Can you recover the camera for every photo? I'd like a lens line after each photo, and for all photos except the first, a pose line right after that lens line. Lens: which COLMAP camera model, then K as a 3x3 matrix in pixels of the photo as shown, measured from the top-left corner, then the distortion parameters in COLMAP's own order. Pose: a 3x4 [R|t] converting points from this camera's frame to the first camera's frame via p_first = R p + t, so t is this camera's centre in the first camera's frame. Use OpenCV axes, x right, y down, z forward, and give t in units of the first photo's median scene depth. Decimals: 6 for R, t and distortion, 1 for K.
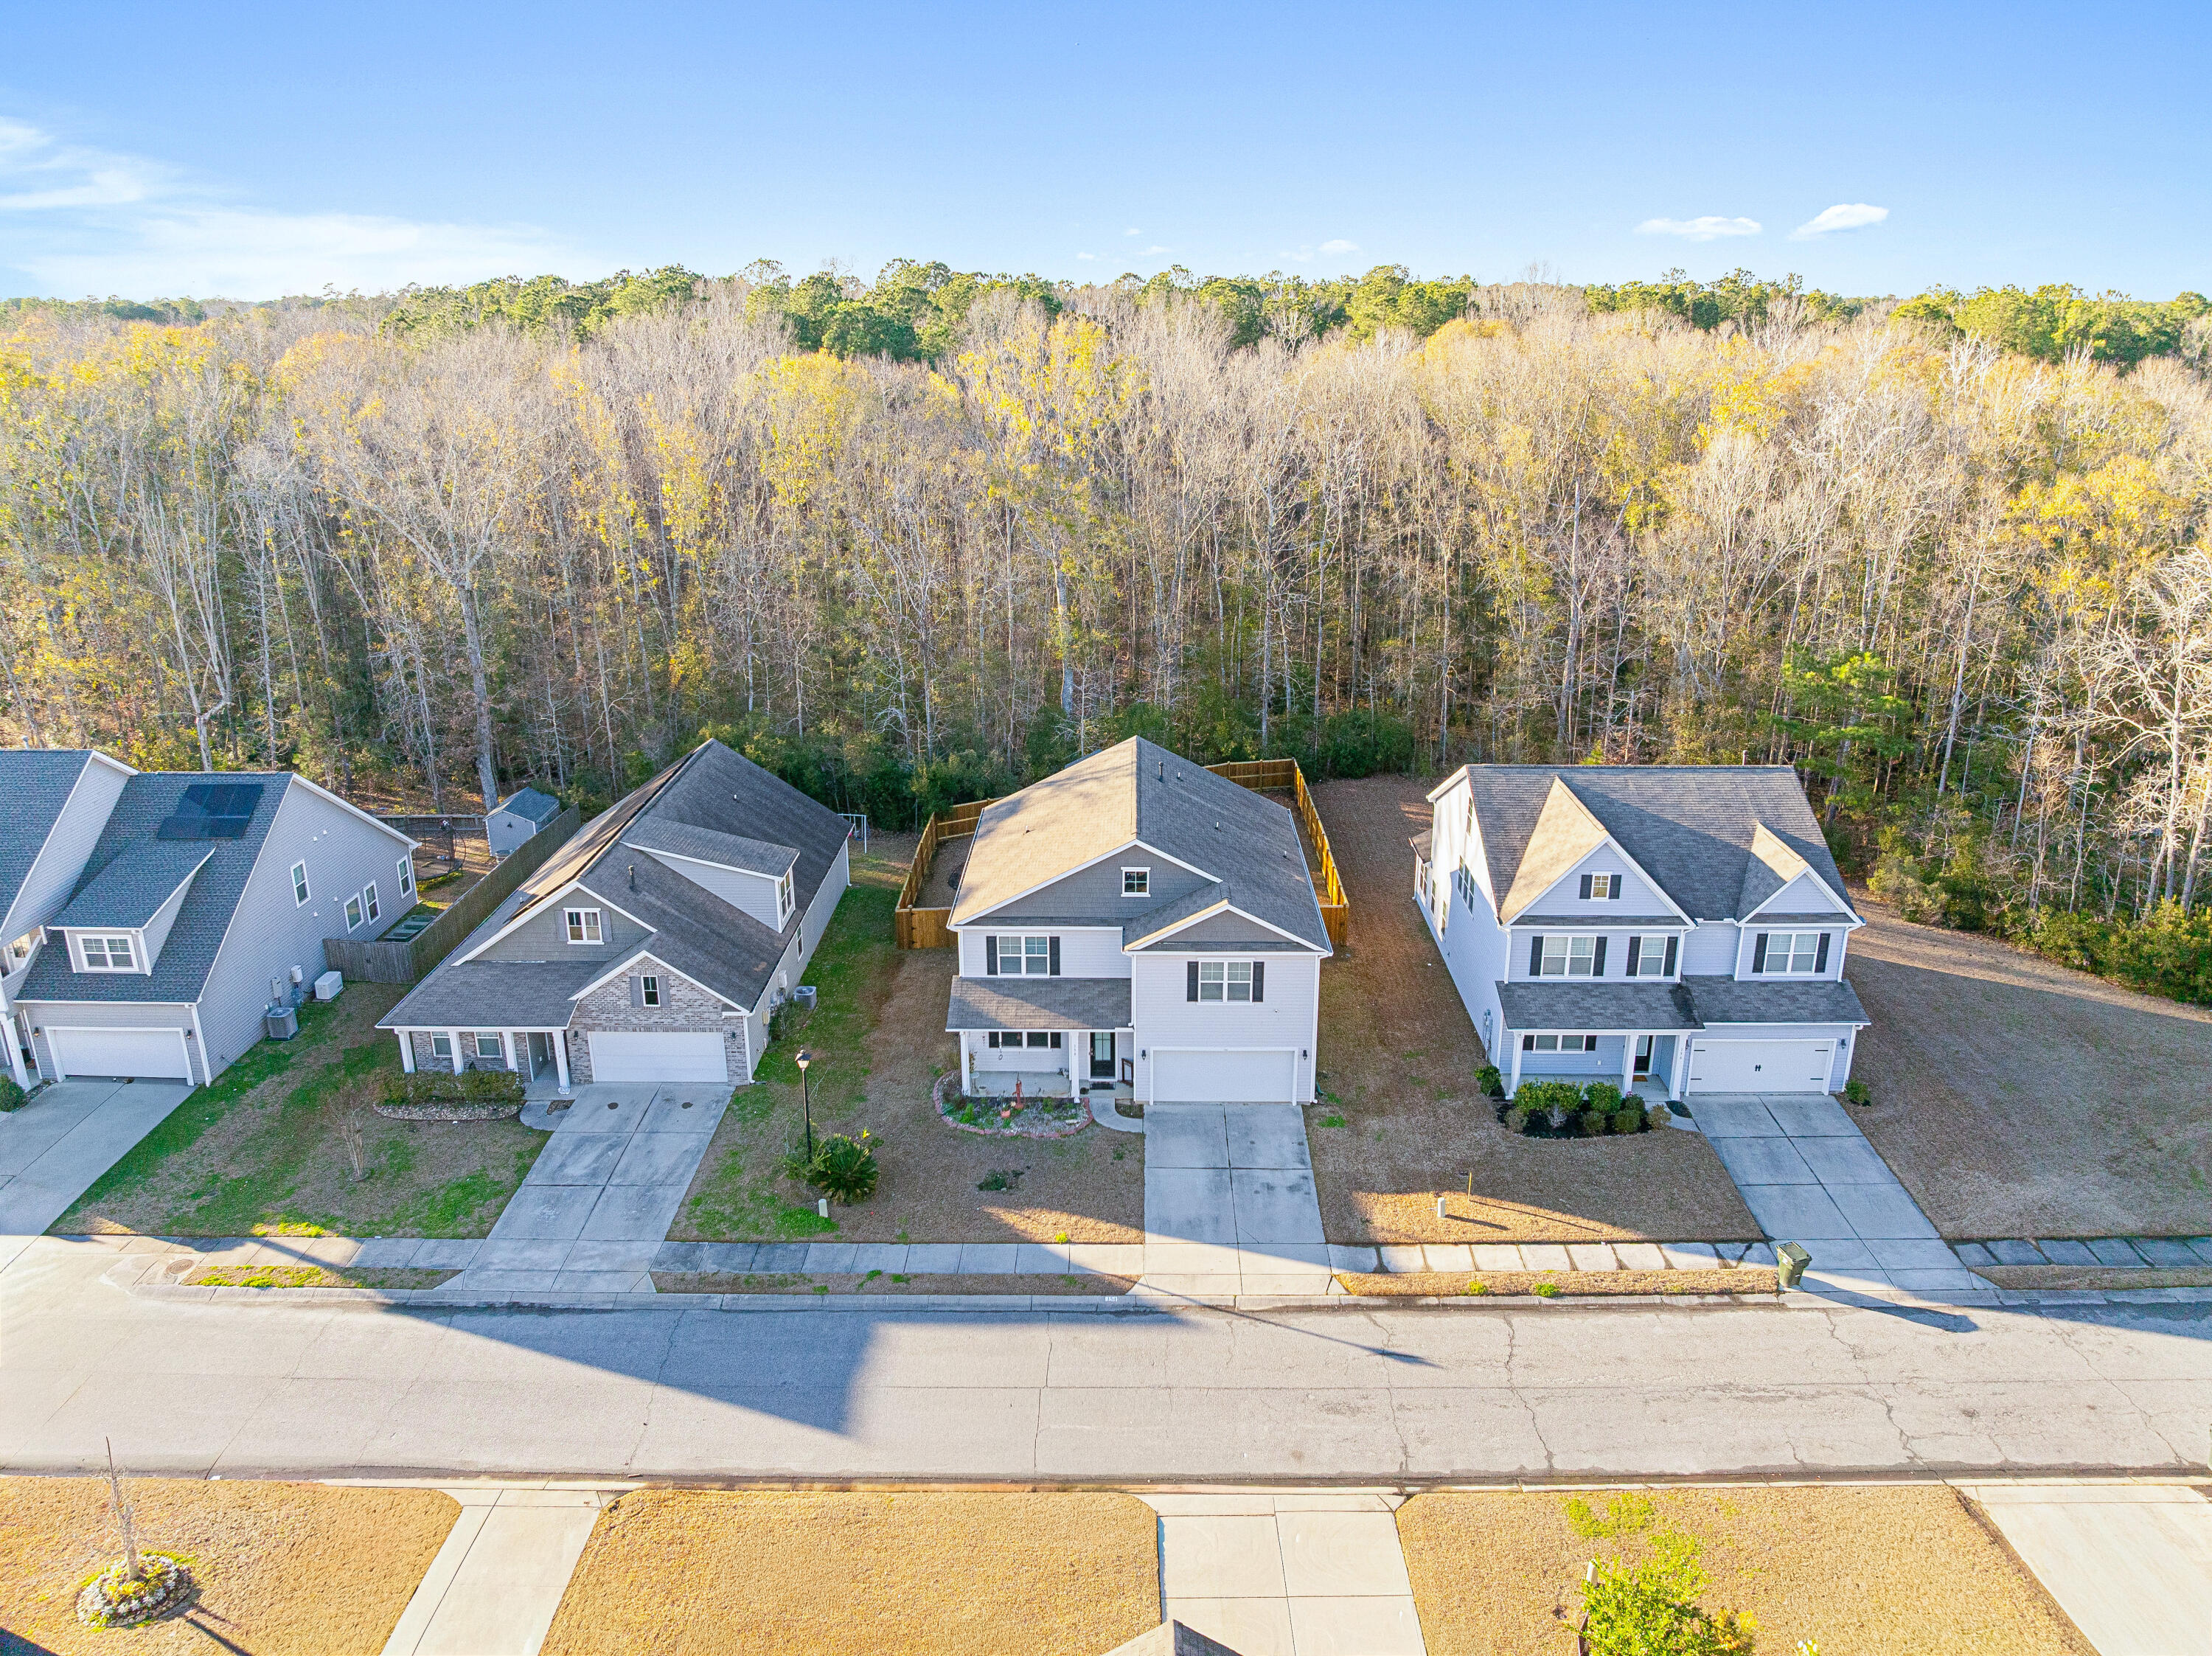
lens RADIAL K [[1522.9, 0, 1106.0], [0, 1522.9, 828.0], [0, 0, 1]] dist [-0.003815, -0.004651]
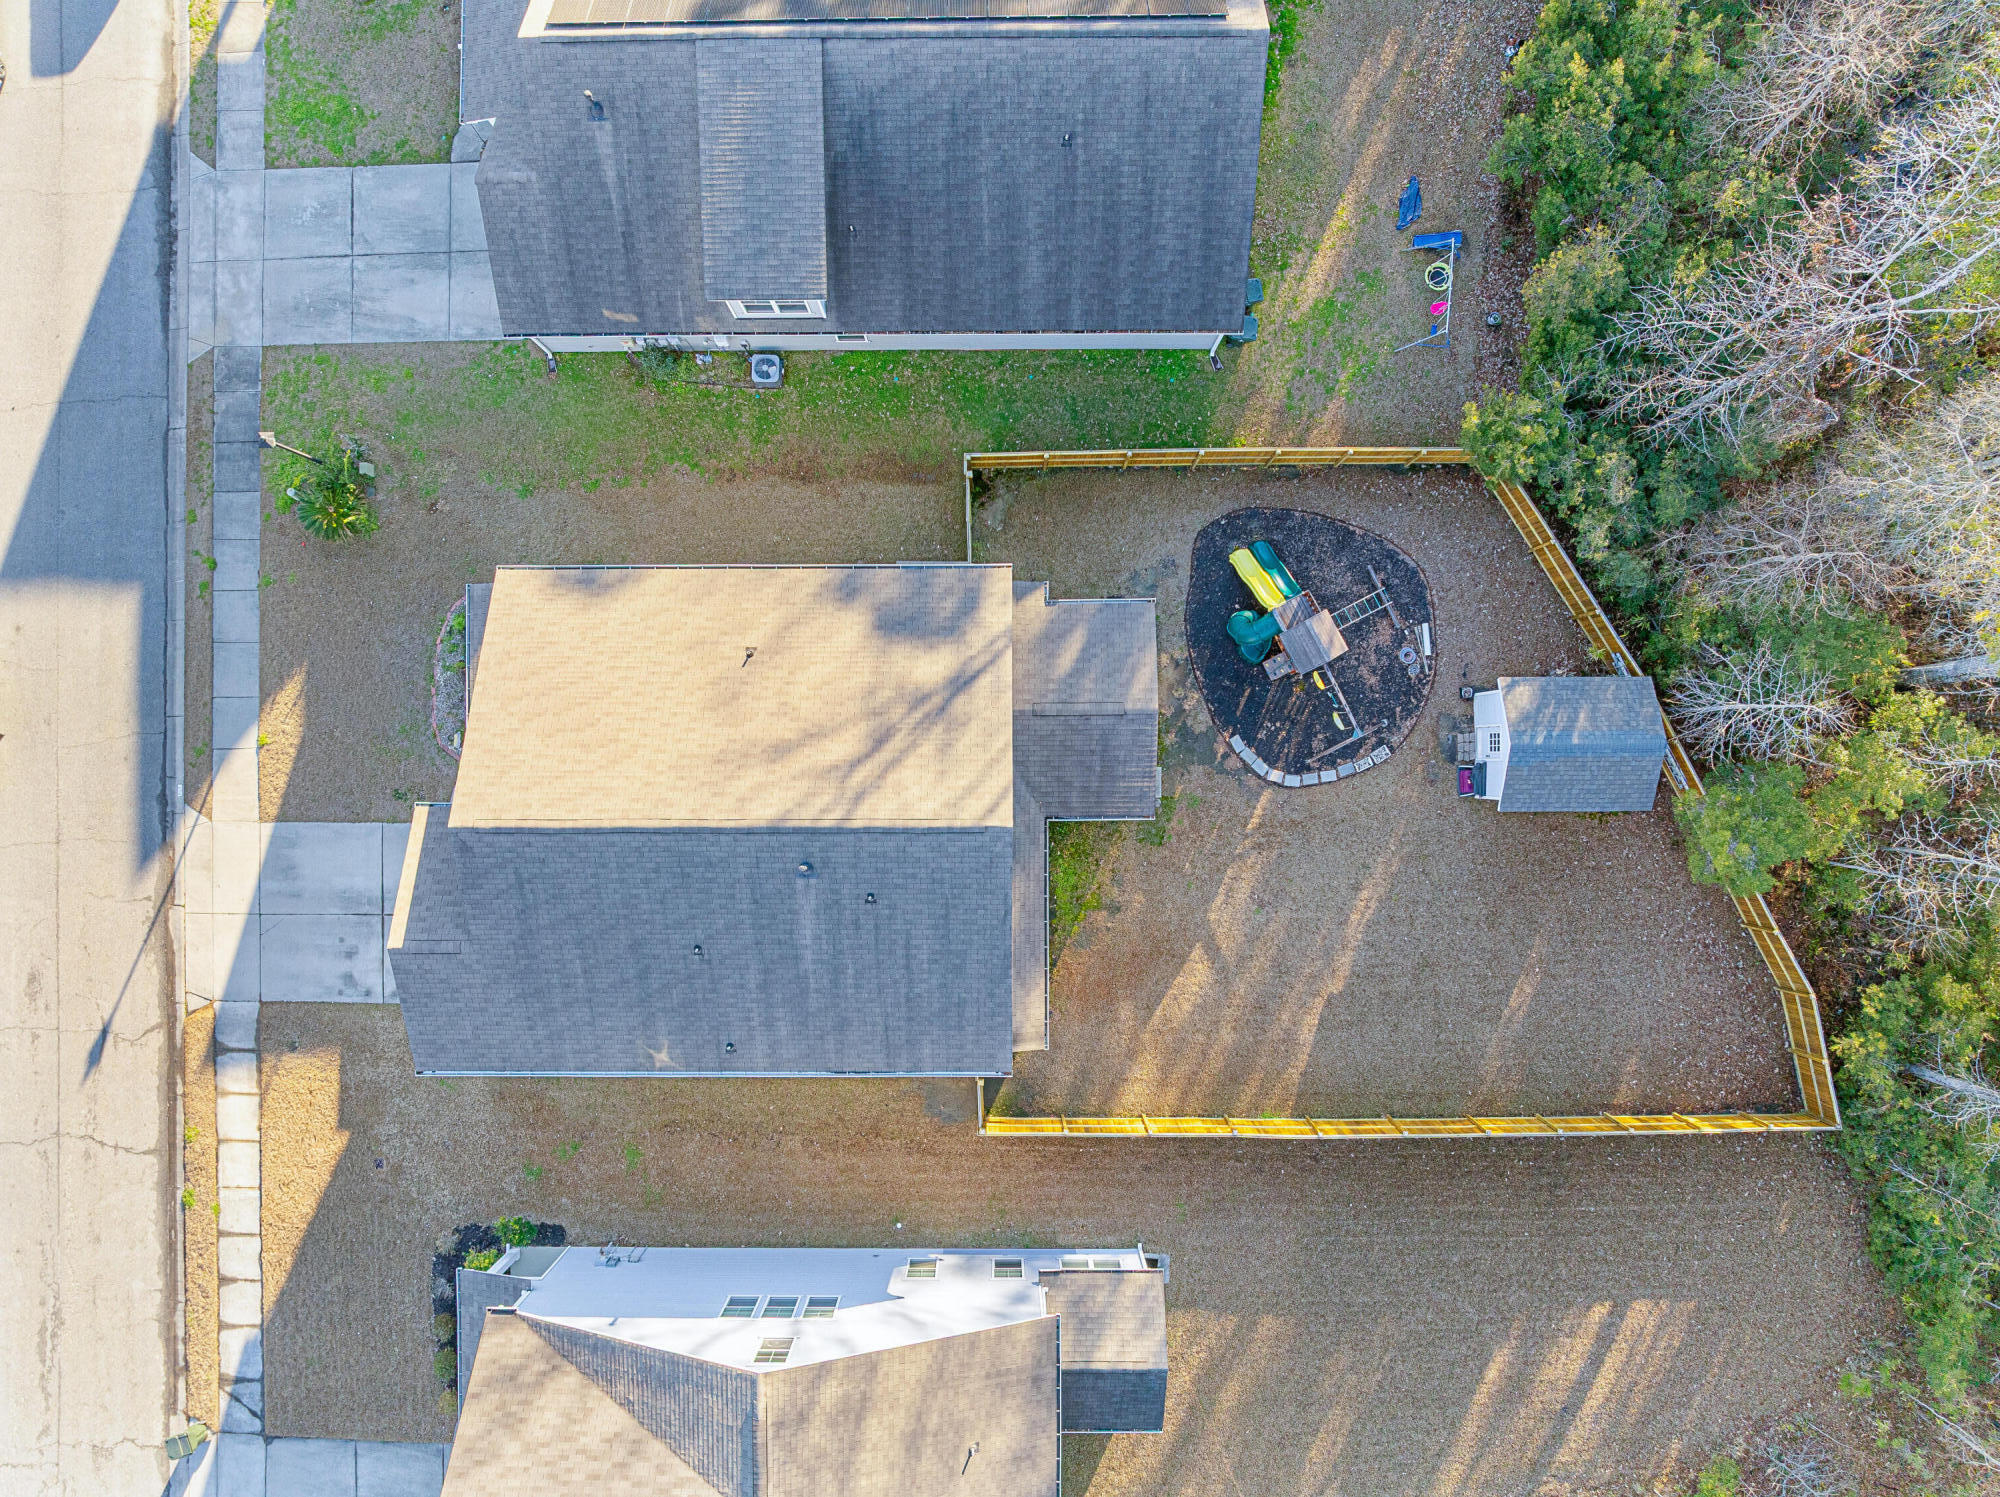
lens RADIAL K [[1377.0, 0, 1000.0], [0, 1377.0, 748.5], [0, 0, 1]] dist [-0.003815, -0.004651]
pose [[0.022365, 0.999741, -0.004252, -0.007729], [-0.316993, 0.011125, 0.948363, -0.674766], [0.948164, -0.019862, 0.317159, 1.056056]]
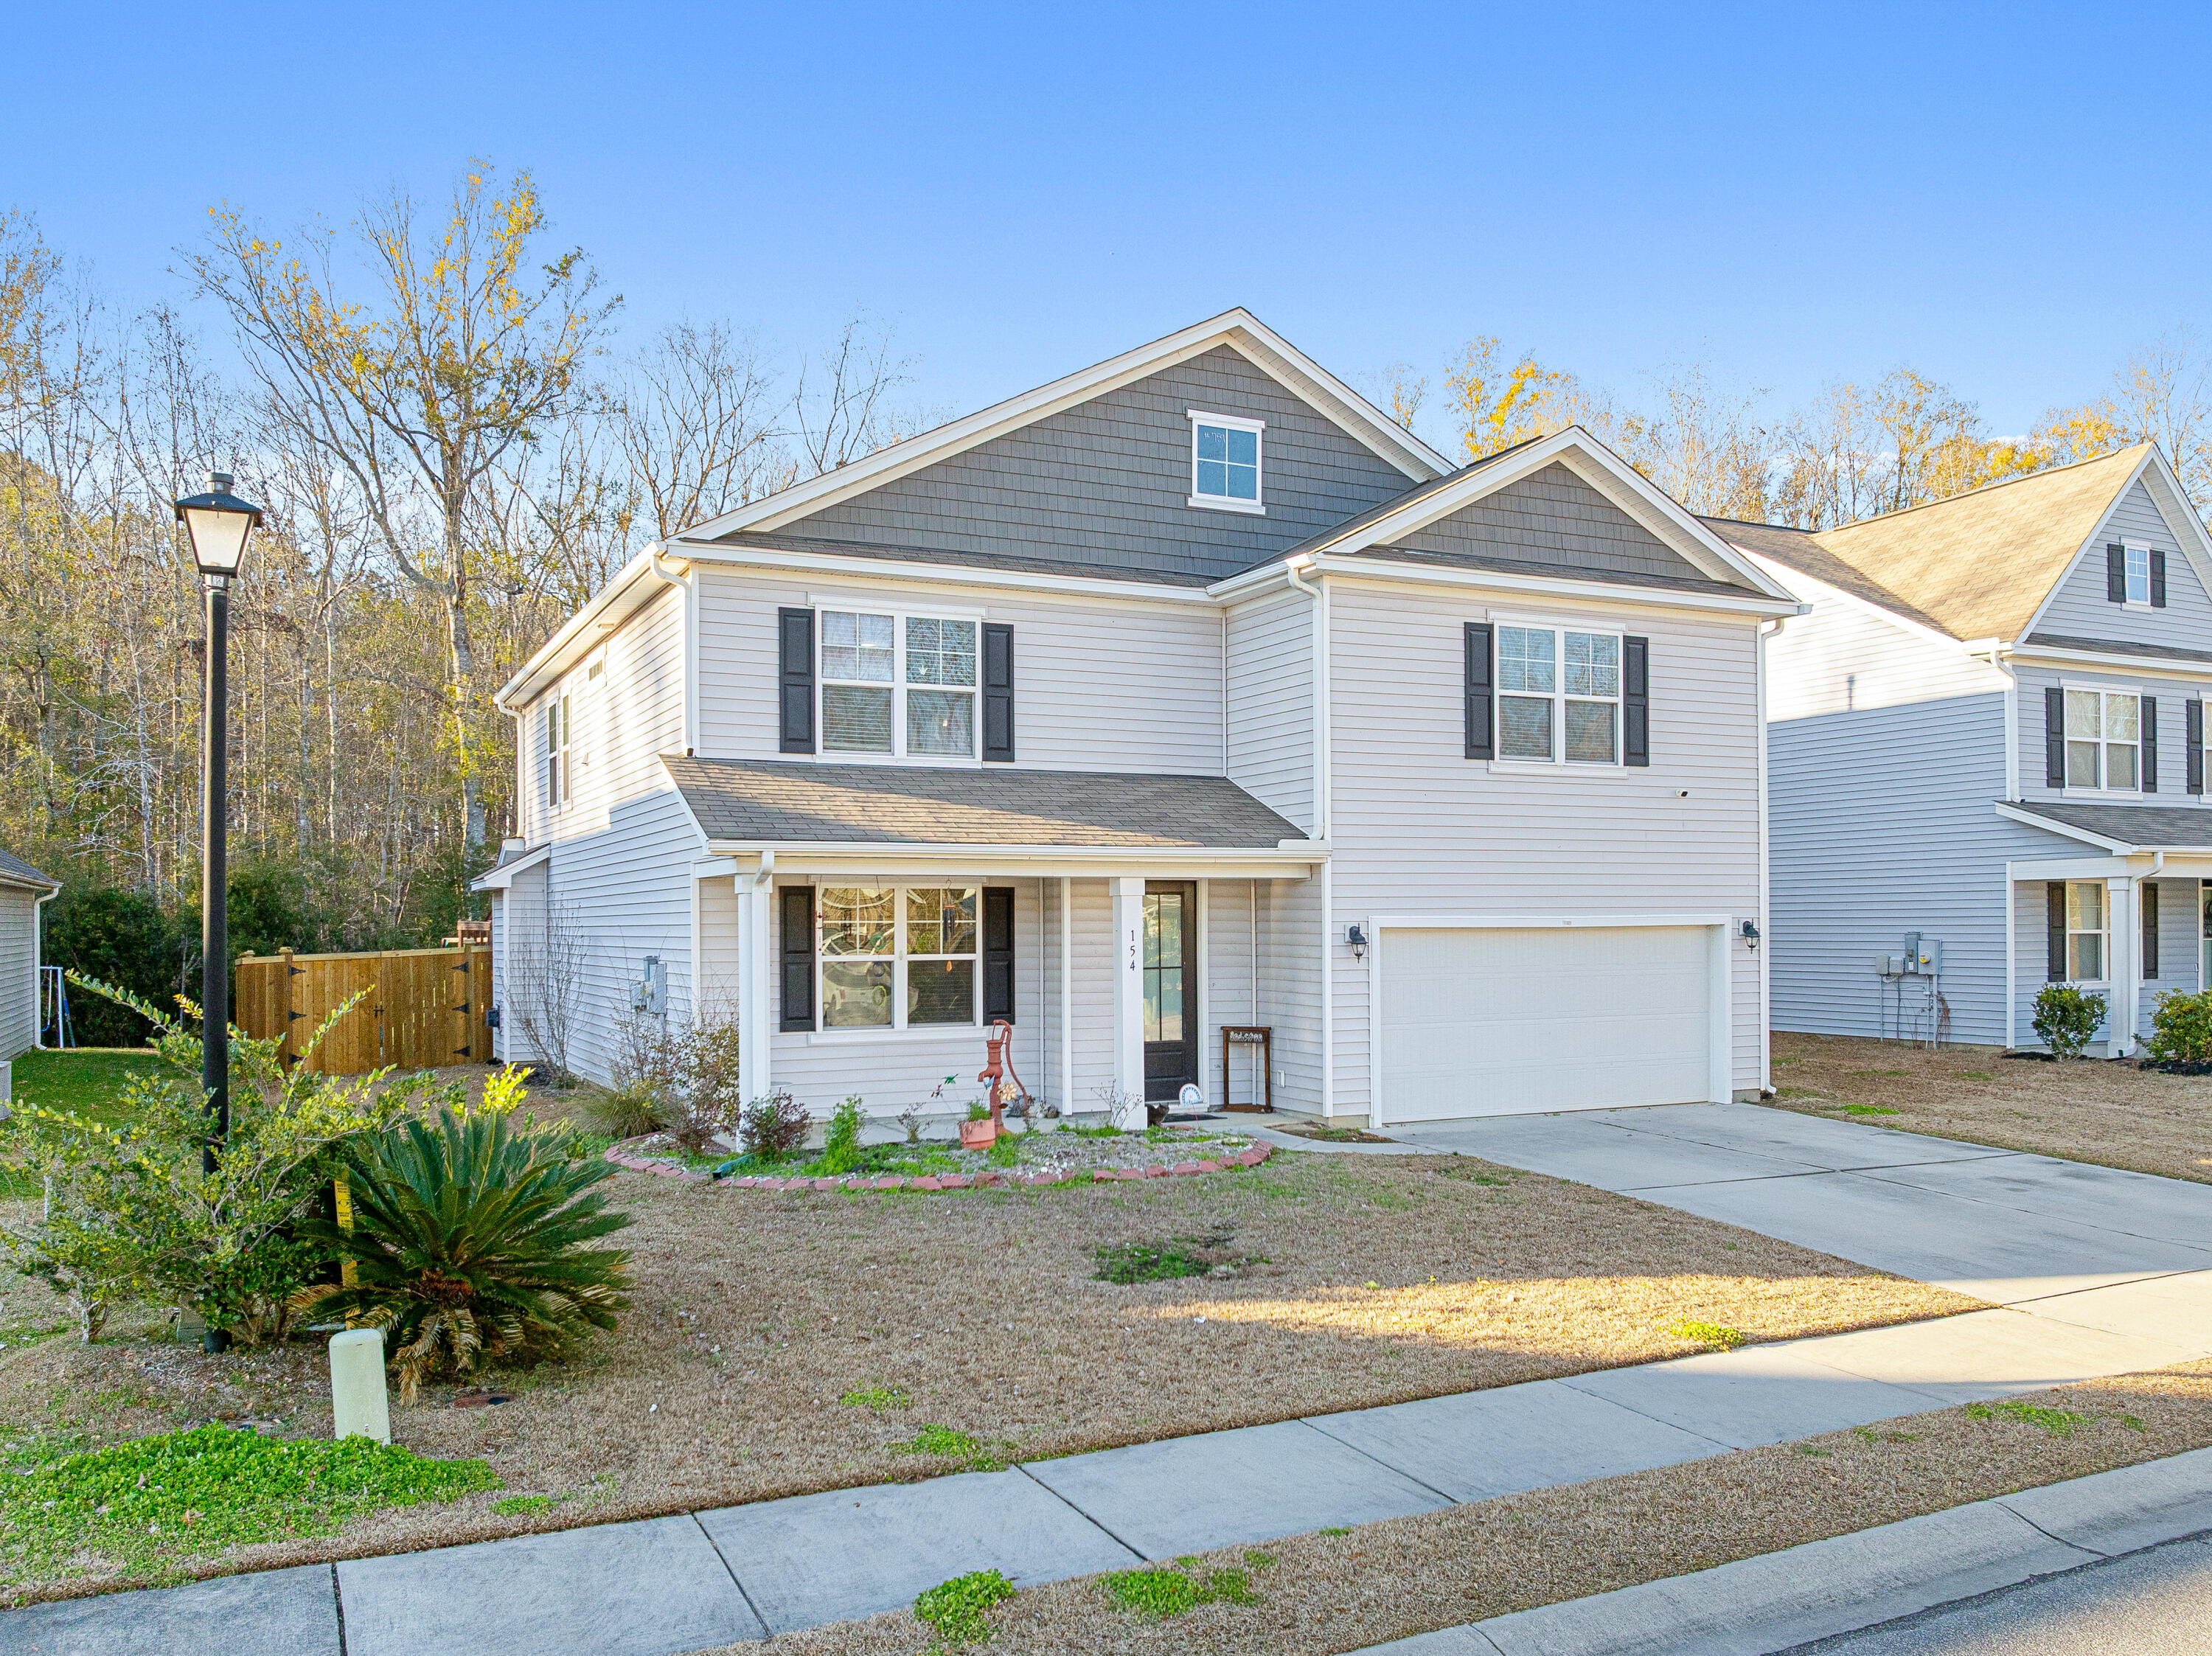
lens RADIAL K [[1788.6, 0, 1111.6], [0, 1788.6, 922.7], [0, 0, 1]] dist [-0.028753, -0.013448]
pose [[0.893032, -0.000155, 0.449993, -0.184111], [0.146589, 0.945553, -0.290588, 0.247471], [-0.425447, 0.325469, 0.844432, 0.735601]]
